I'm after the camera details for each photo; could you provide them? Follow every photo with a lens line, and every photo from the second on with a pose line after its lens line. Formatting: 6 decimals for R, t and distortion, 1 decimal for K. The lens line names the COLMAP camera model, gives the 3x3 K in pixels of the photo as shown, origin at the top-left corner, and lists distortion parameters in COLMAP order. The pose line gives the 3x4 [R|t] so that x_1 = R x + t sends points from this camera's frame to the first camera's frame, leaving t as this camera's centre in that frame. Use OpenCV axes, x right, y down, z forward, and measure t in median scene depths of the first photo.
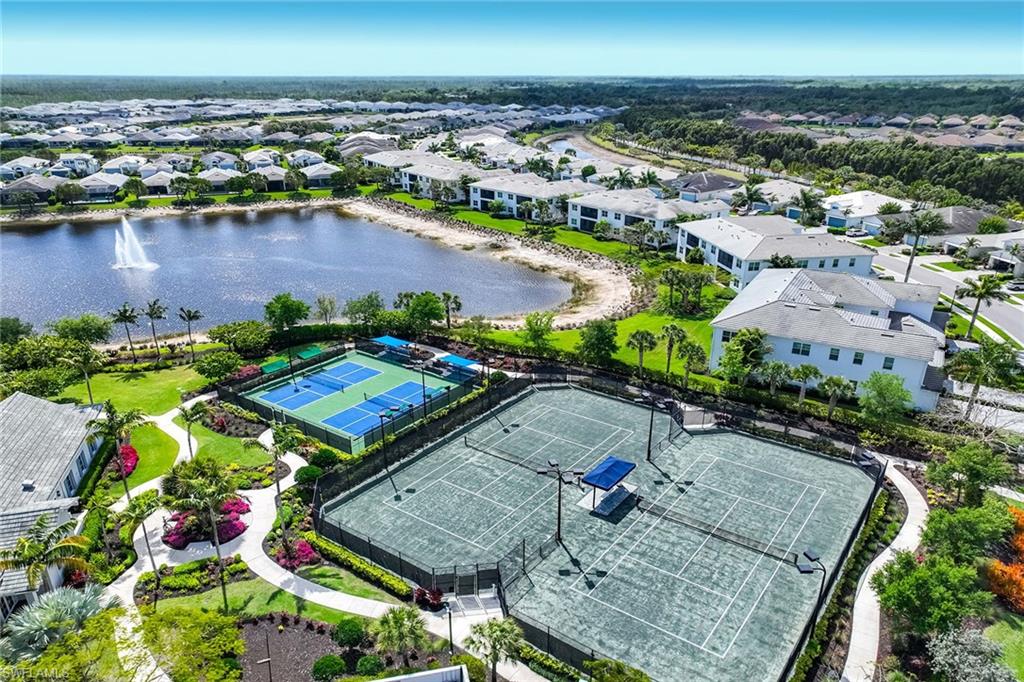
lens RADIAL K [[709.2, 0, 511.9], [0, 709.2, 384.9], [0, 0, 1]] dist [0.000871, 0.006053]
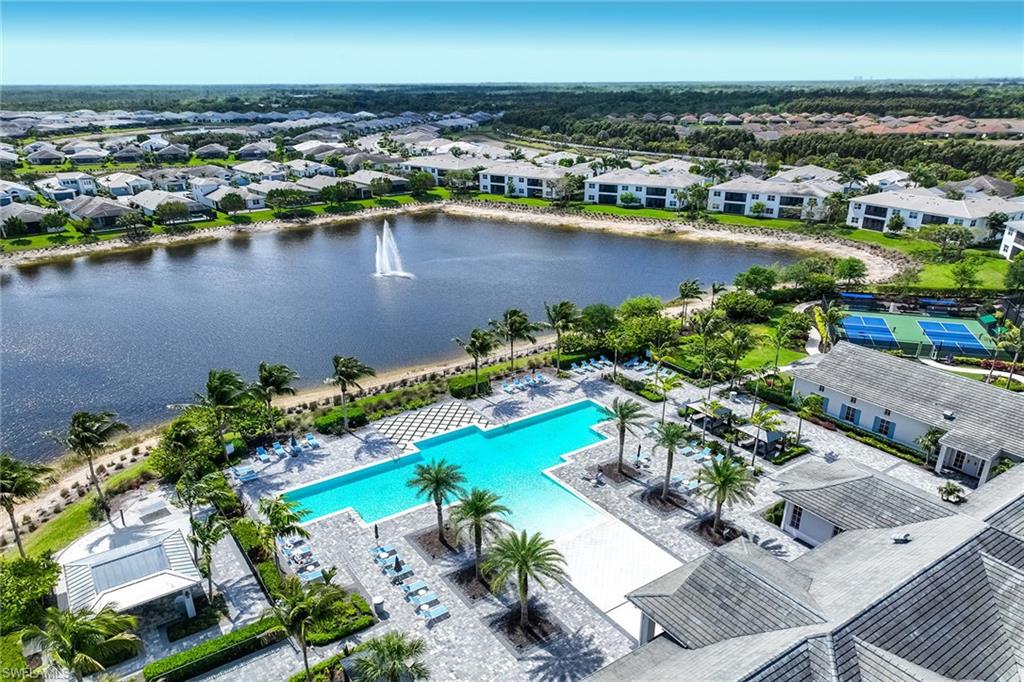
lens RADIAL K [[714.1, 0, 506.5], [0, 714.1, 372.5], [0, 0, 1]] dist [0.008325, 0.000040]
pose [[0.942723, -0.129796, 0.307288, -0.477262], [0.137931, 0.990430, -0.004804, -0.001403], [-0.303724, 0.046913, 0.951604, 0.001491]]
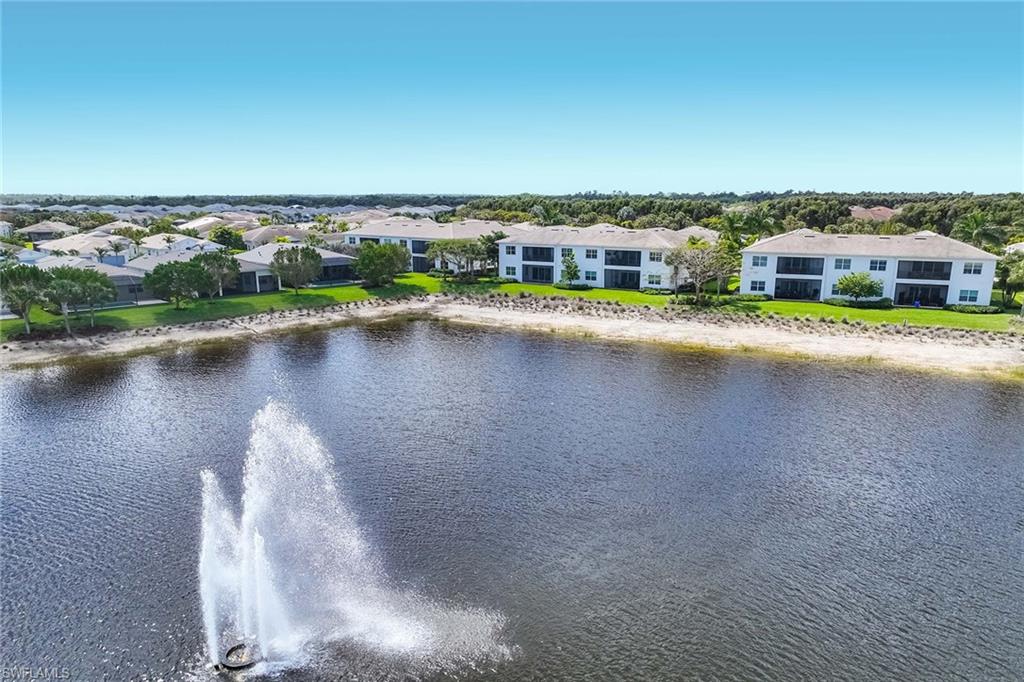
lens RADIAL K [[709.2, 0, 511.9], [0, 709.2, 384.9], [0, 0, 1]] dist [0.000871, 0.006053]
pose [[0.908243, -0.105764, 0.404856, -0.369847], [0.166353, 0.979049, -0.117428, -0.135940], [-0.383954, 0.174002, 0.906809, 0.536904]]
